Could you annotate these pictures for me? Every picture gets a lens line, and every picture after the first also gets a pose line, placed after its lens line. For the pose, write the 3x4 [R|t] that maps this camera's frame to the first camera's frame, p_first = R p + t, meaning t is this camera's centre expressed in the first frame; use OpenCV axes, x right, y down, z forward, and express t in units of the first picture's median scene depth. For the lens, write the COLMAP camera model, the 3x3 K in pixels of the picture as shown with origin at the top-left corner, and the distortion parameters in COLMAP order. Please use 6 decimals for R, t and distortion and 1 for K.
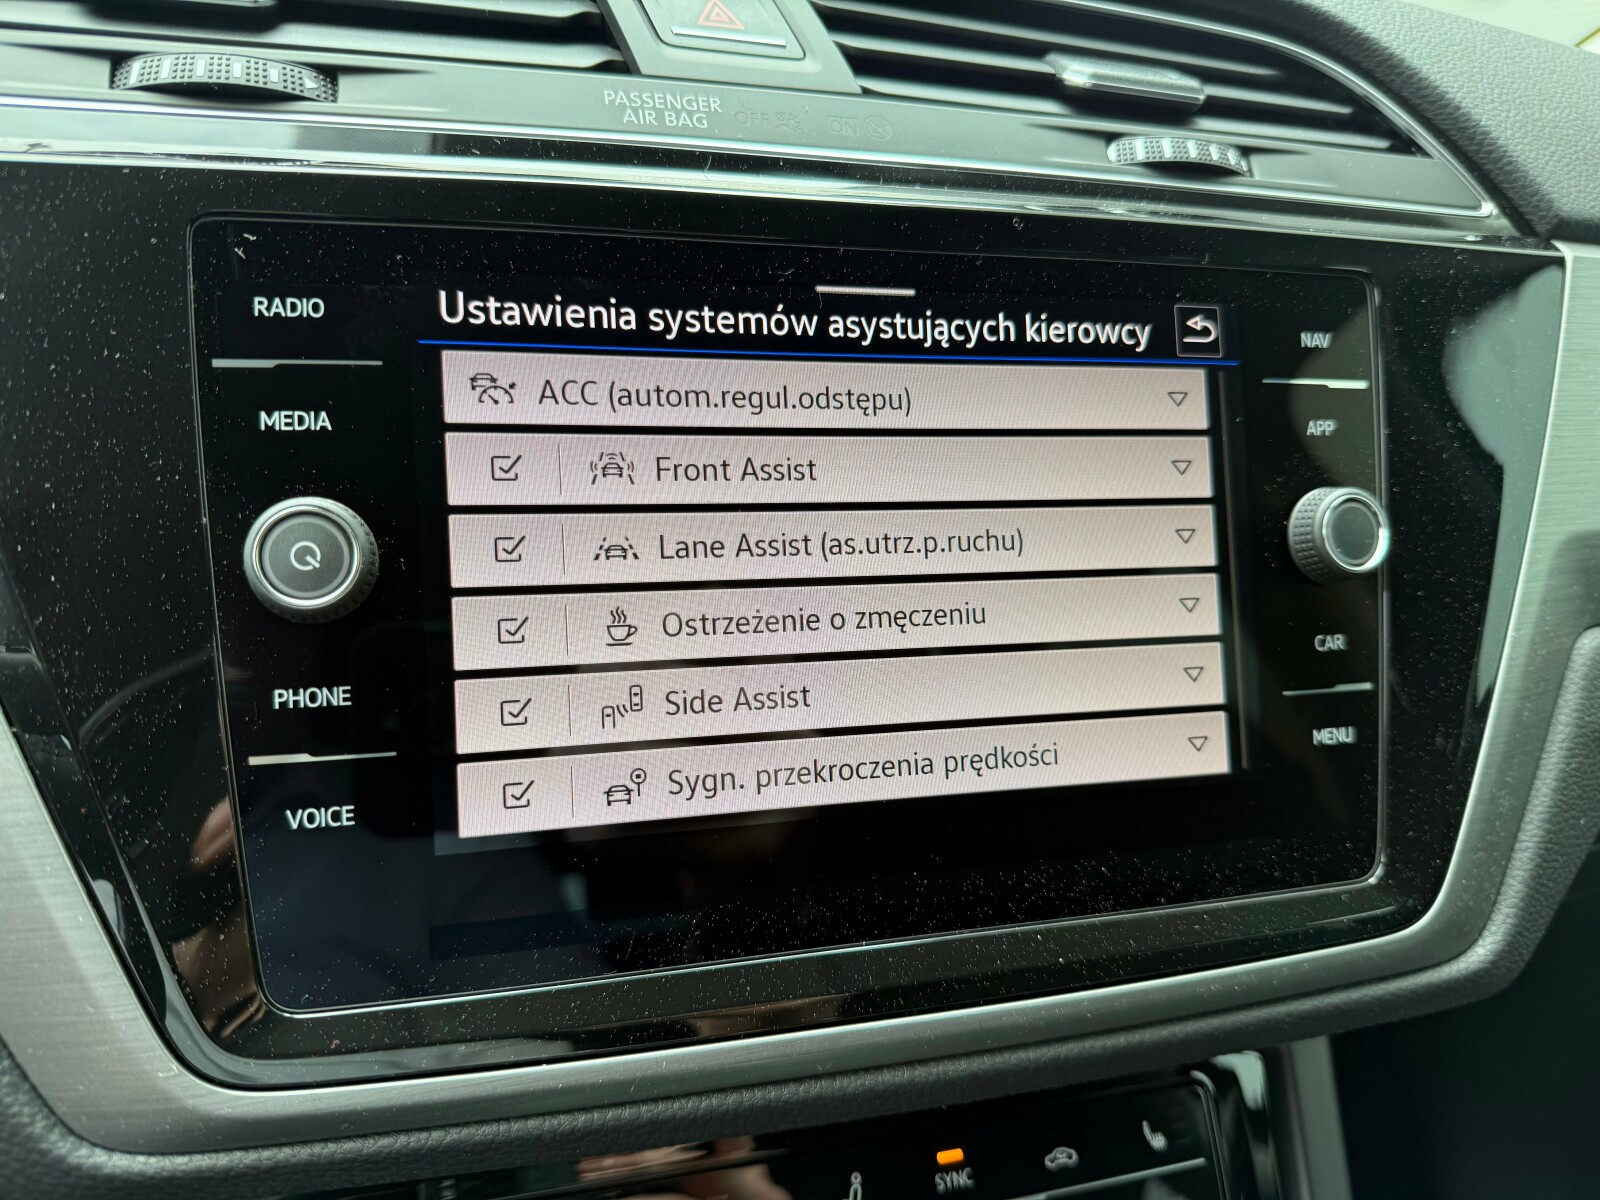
lens RADIAL K [[1133.6, 0, 801.9], [0, 1133.6, 608.3], [0, 0, 1]] dist [0.003318, -0.001489]
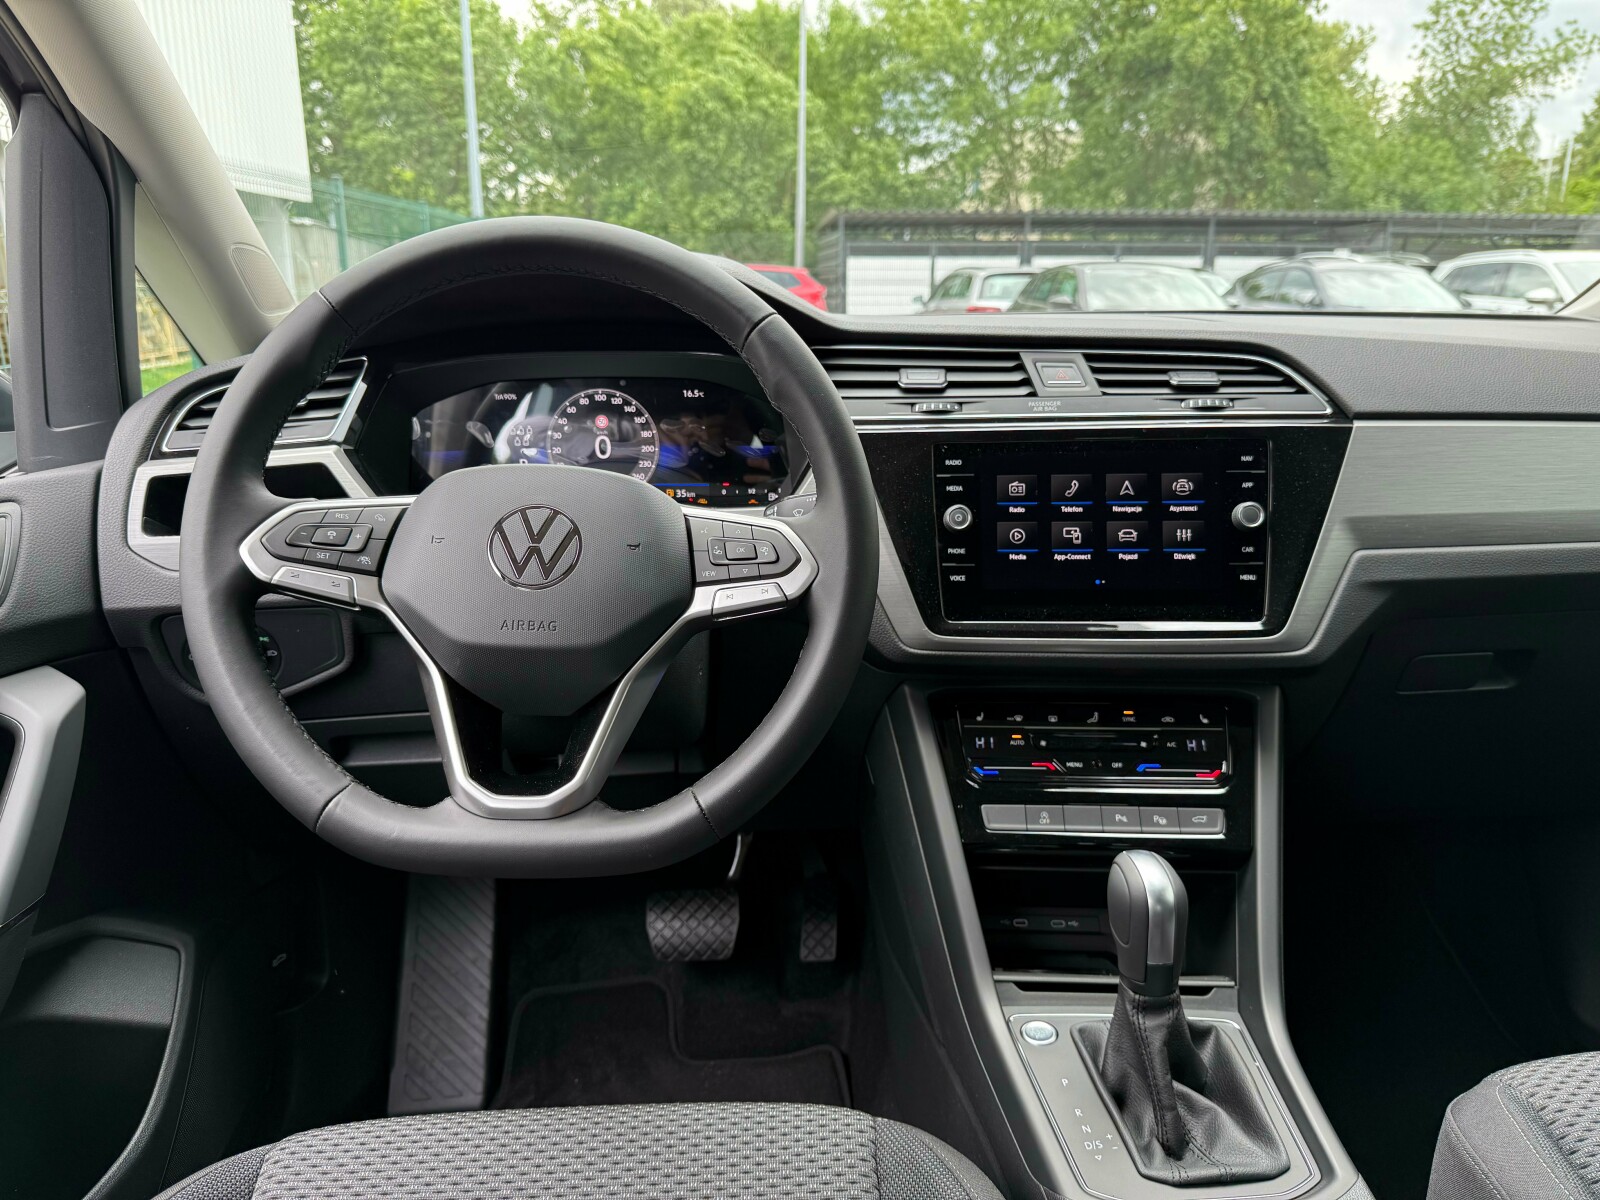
lens RADIAL K [[1133.6, 0, 795.7], [0, 1133.6, 603.7], [0, 0, 1]] dist [0.003318, -0.001489]
pose [[0.930942, 0.011717, -0.364979, 0.444462], [-0.043561, 0.995911, -0.079138, 0.497990], [0.362559, 0.089572, 0.927646, -2.475917]]
